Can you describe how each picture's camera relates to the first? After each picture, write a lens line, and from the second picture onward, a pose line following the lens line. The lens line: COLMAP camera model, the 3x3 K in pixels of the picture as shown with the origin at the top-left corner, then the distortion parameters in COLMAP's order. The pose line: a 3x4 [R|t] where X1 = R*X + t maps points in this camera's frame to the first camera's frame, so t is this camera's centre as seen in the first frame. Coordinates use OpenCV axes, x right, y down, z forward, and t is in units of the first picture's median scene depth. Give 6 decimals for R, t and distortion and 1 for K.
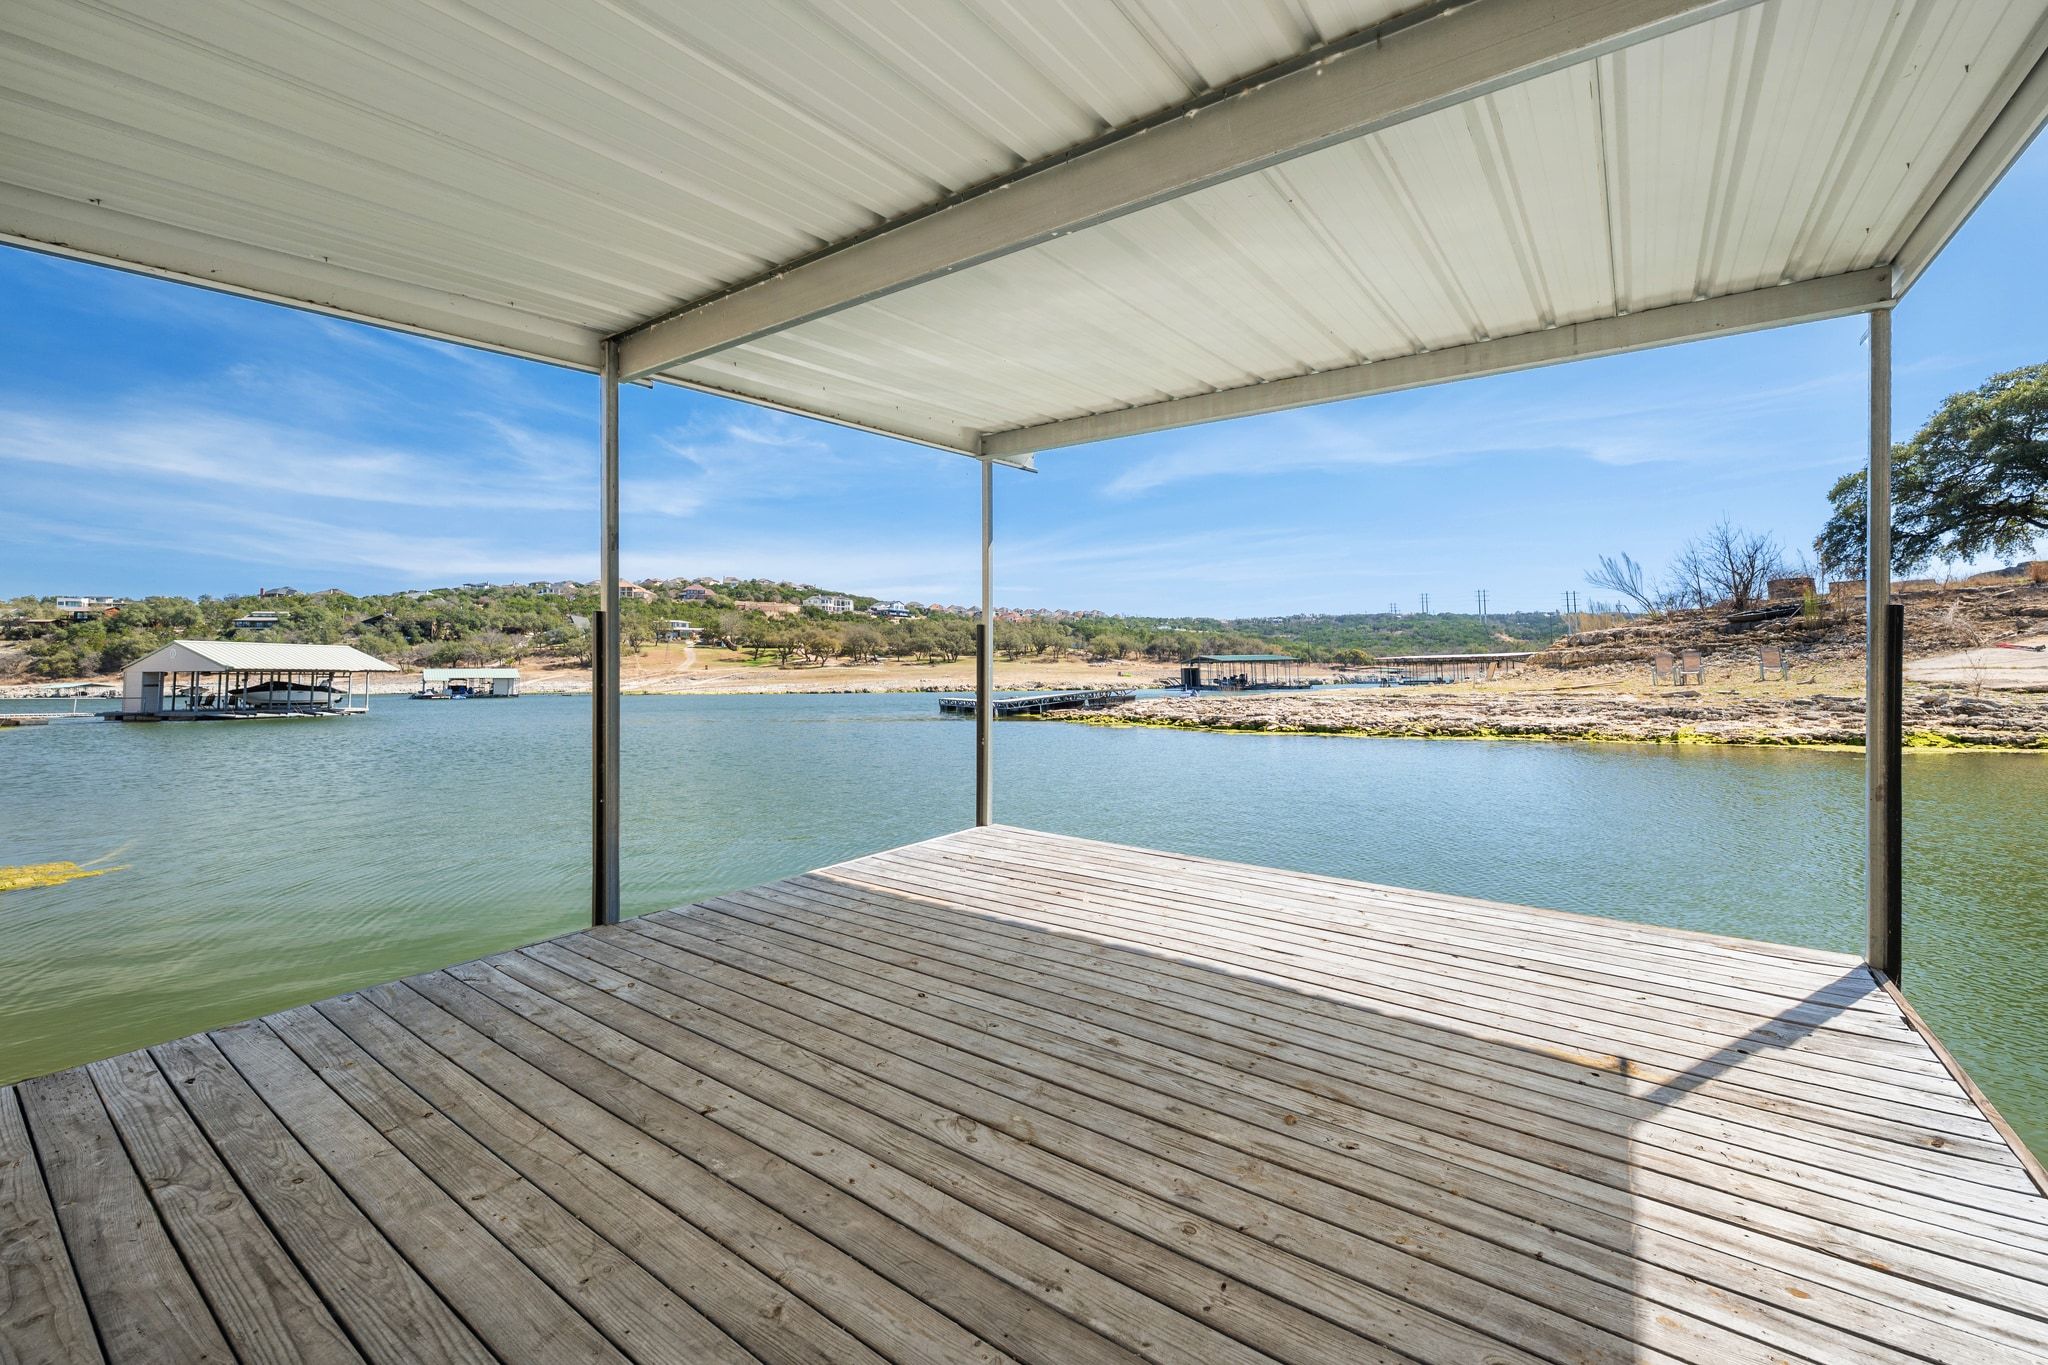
lens RADIAL K [[805.3, 0, 1028.1], [0, 805.3, 647.0], [0, 0, 1]] dist [0.001412, 0.000918]
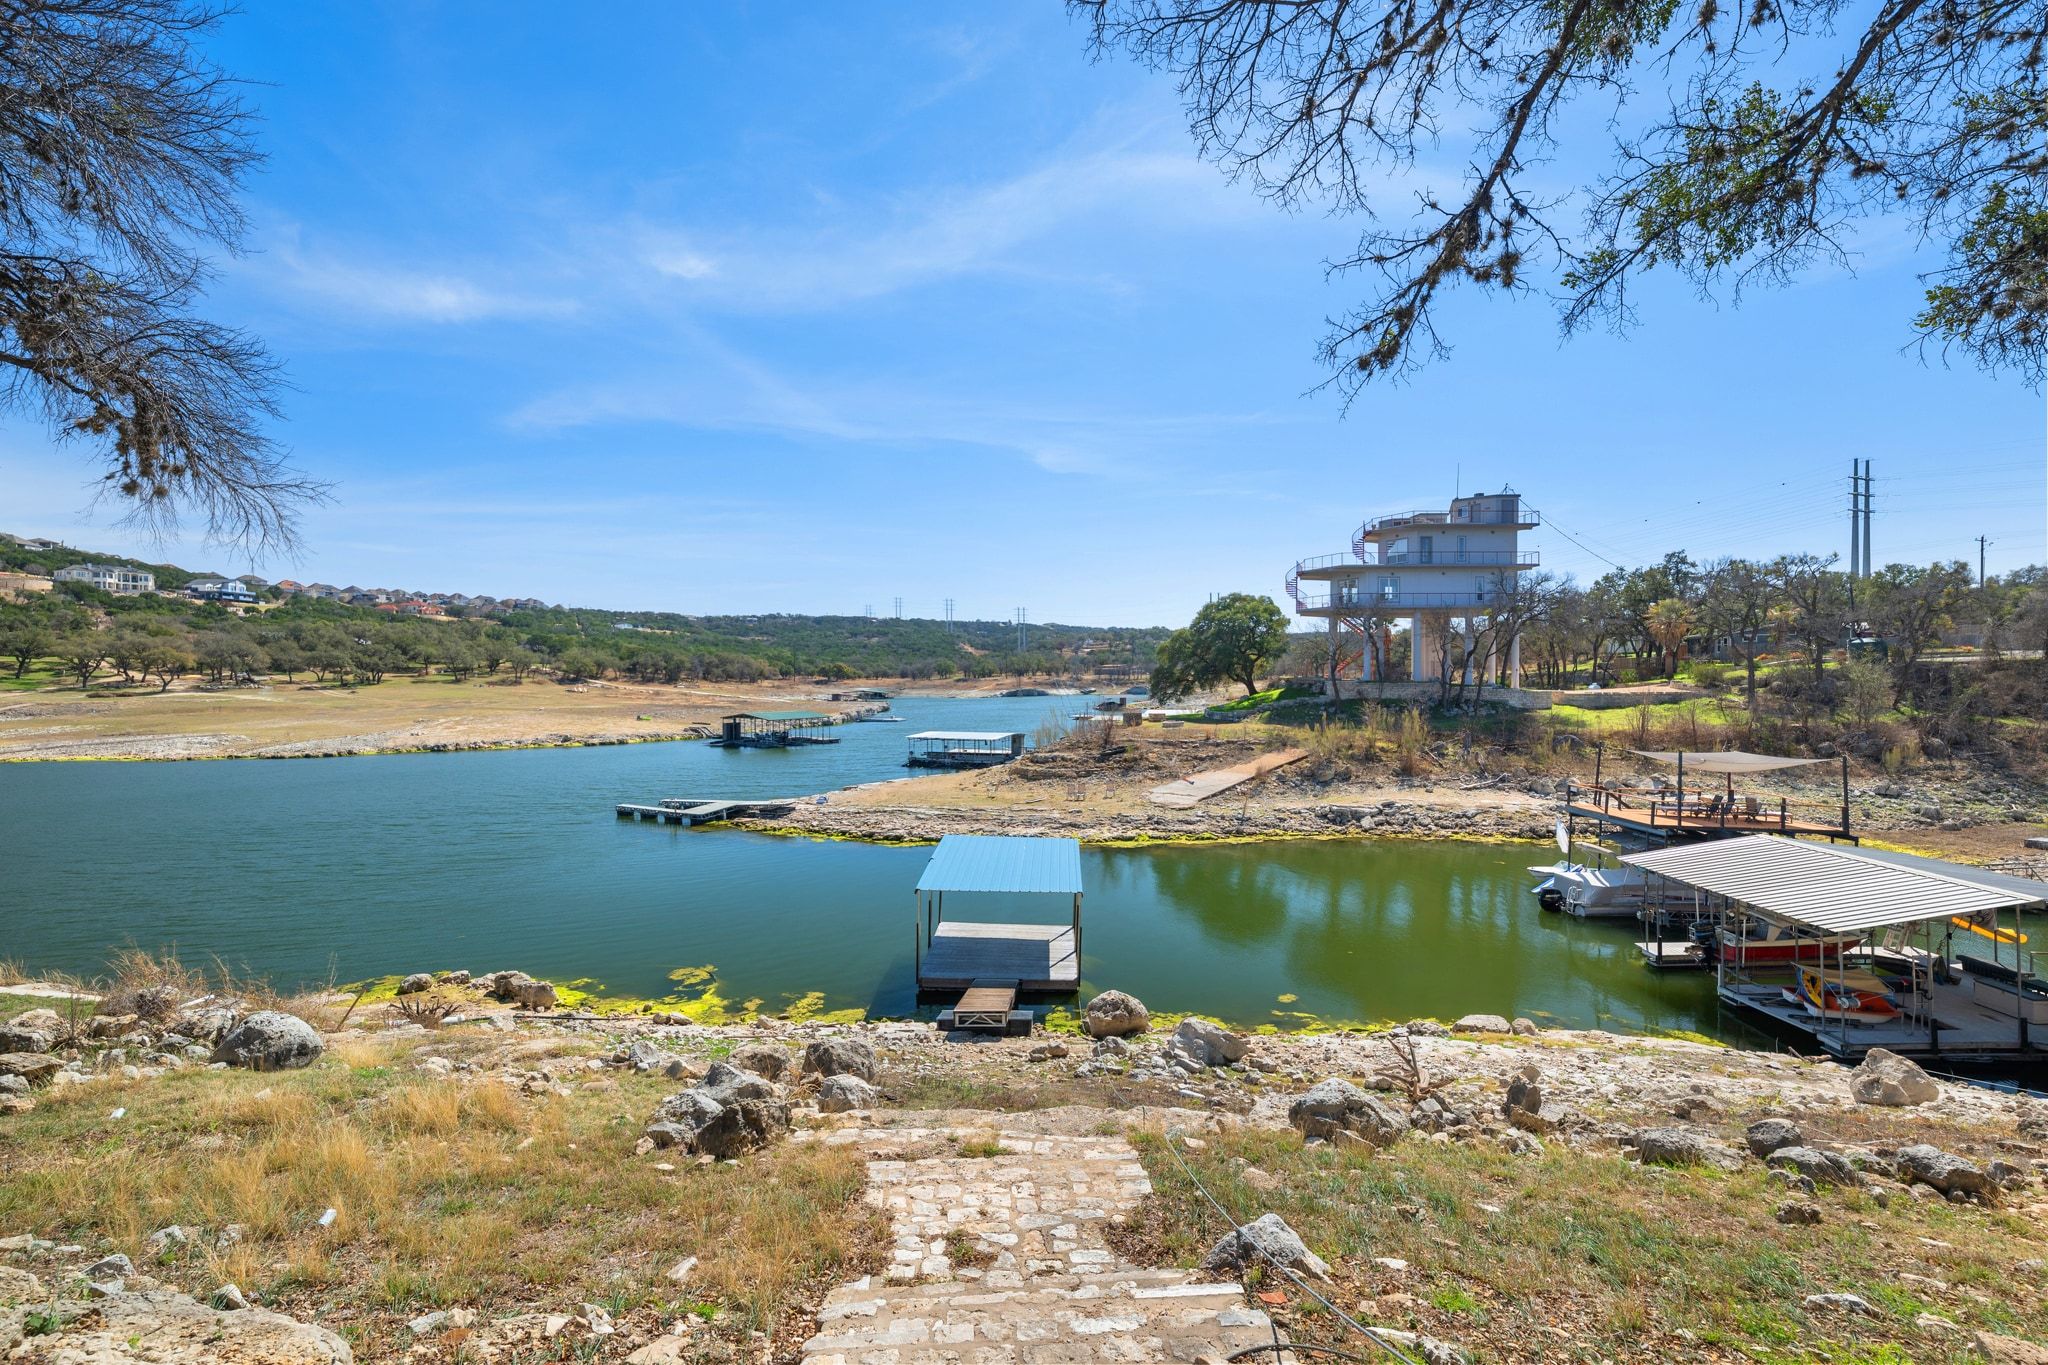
lens RADIAL K [[934.9, 0, 1018.9], [0, 934.9, 700.4], [0, 0, 1]] dist [-0.000874, 0.000207]
pose [[0.827632, -0.000714, 0.561271, -0.058711], [-0.039446, 0.997453, 0.059434, -0.030265], [-0.559883, -0.071330, 0.825496, -0.078062]]
